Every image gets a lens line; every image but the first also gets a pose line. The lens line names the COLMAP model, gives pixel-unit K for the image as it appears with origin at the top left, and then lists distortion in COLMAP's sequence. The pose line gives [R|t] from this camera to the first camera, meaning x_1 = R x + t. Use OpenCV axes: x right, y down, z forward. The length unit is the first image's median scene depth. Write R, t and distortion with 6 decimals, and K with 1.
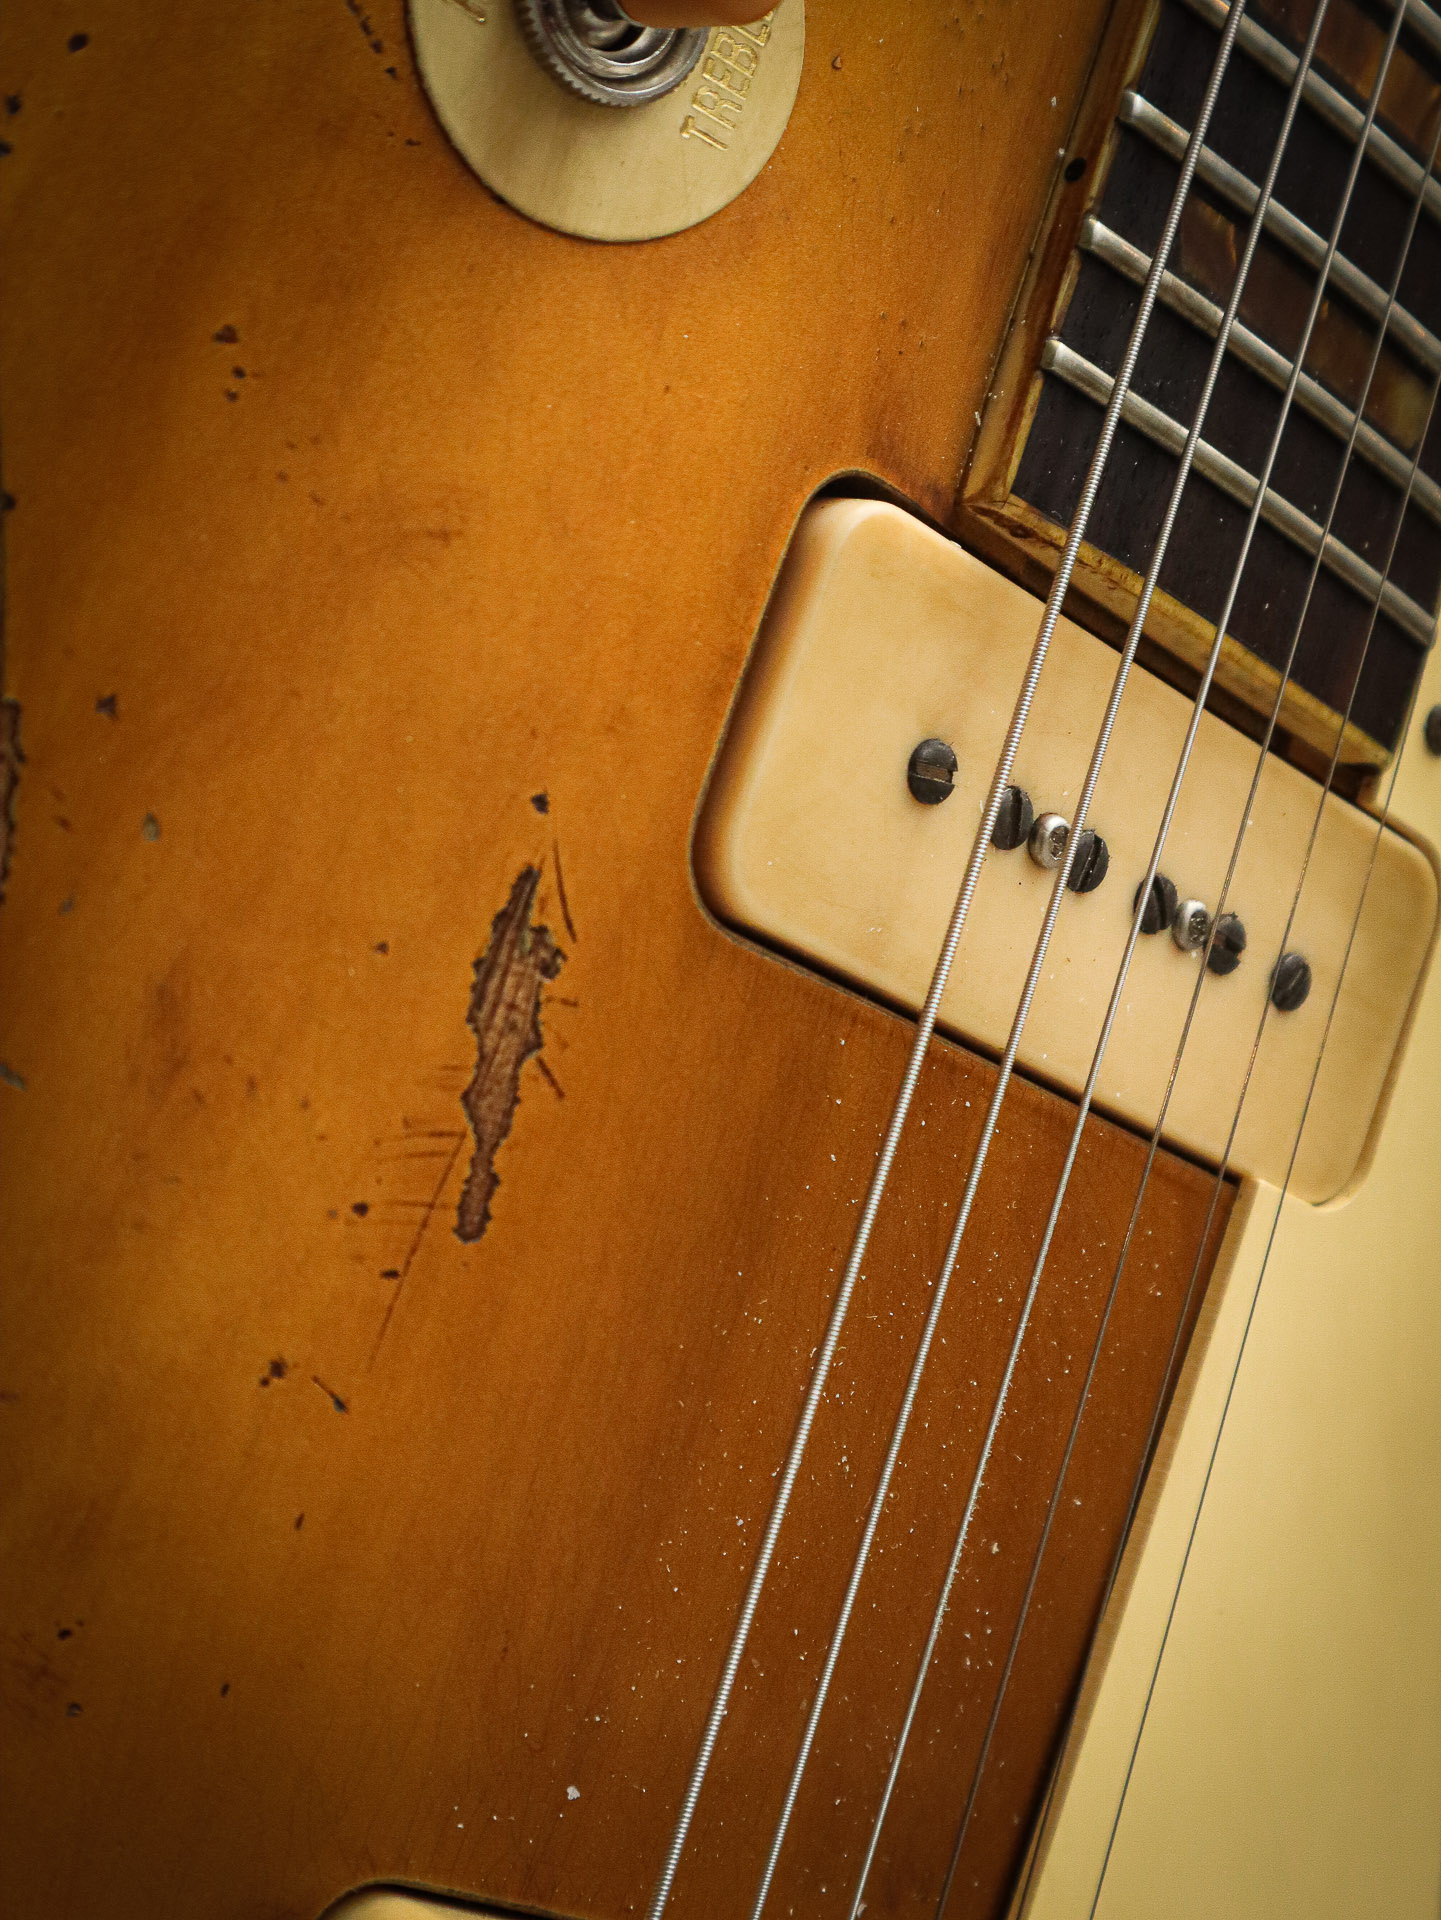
lens RADIAL K [[3455.7, 0, 713.6], [0, 3455.7, 956.6], [0, 0, 1]] dist [0.034702, 0.000000]
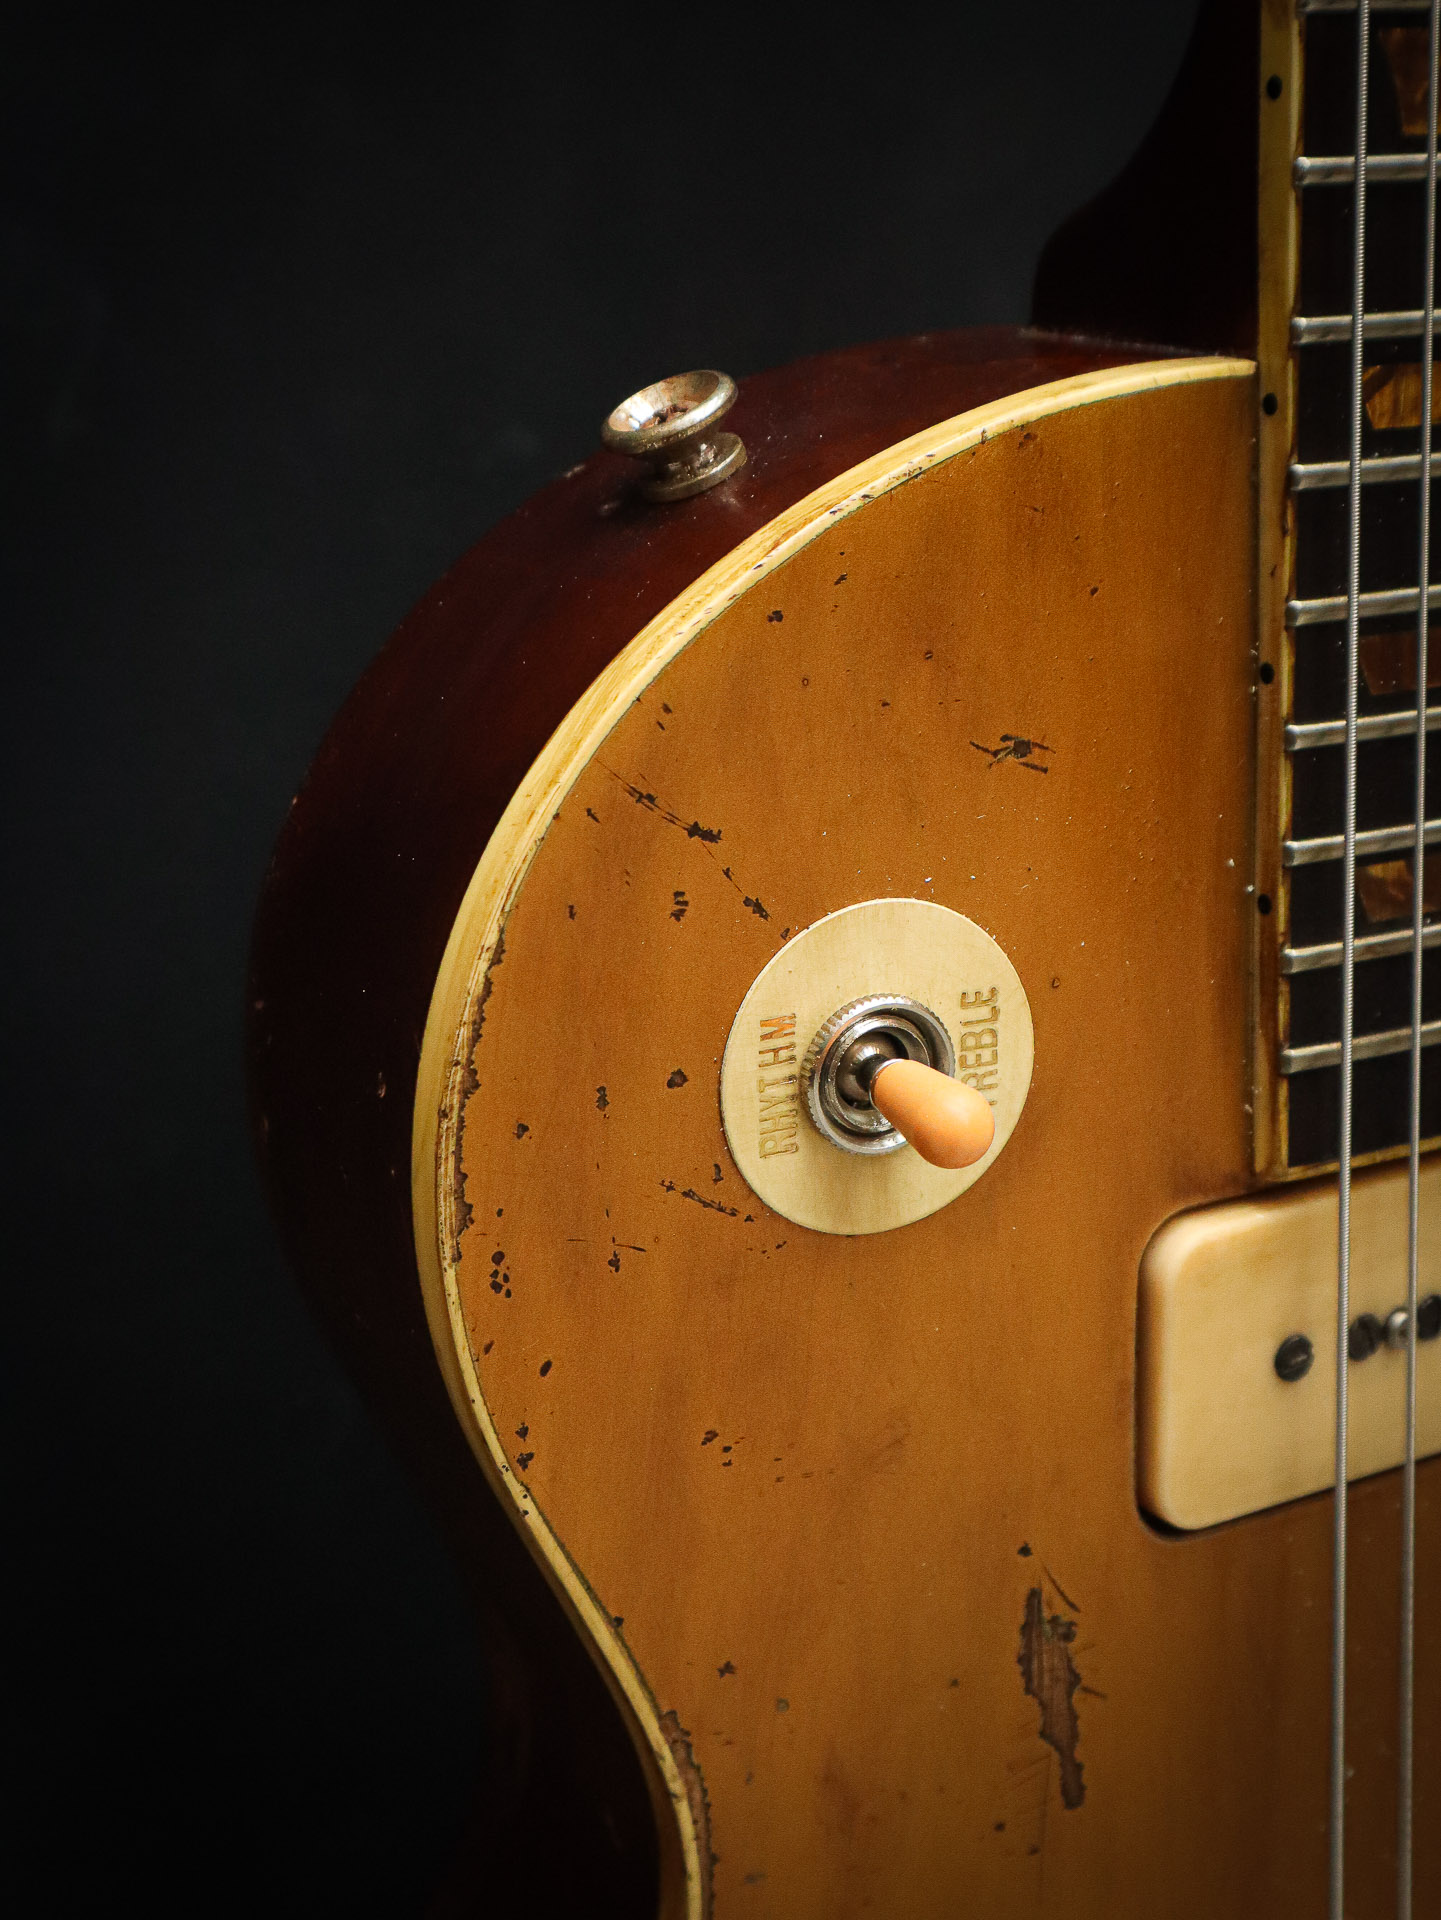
lens RADIAL K [[3002.1, 0, 707.0], [0, 3002.1, 955.5], [0, 0, 1]] dist [0.030061, 0.000000]
pose [[0.913938, -0.267922, -0.304851, 0.273897], [0.362906, 0.875778, 0.318297, -0.700106], [0.181703, -0.401536, 0.897637, -0.045794]]
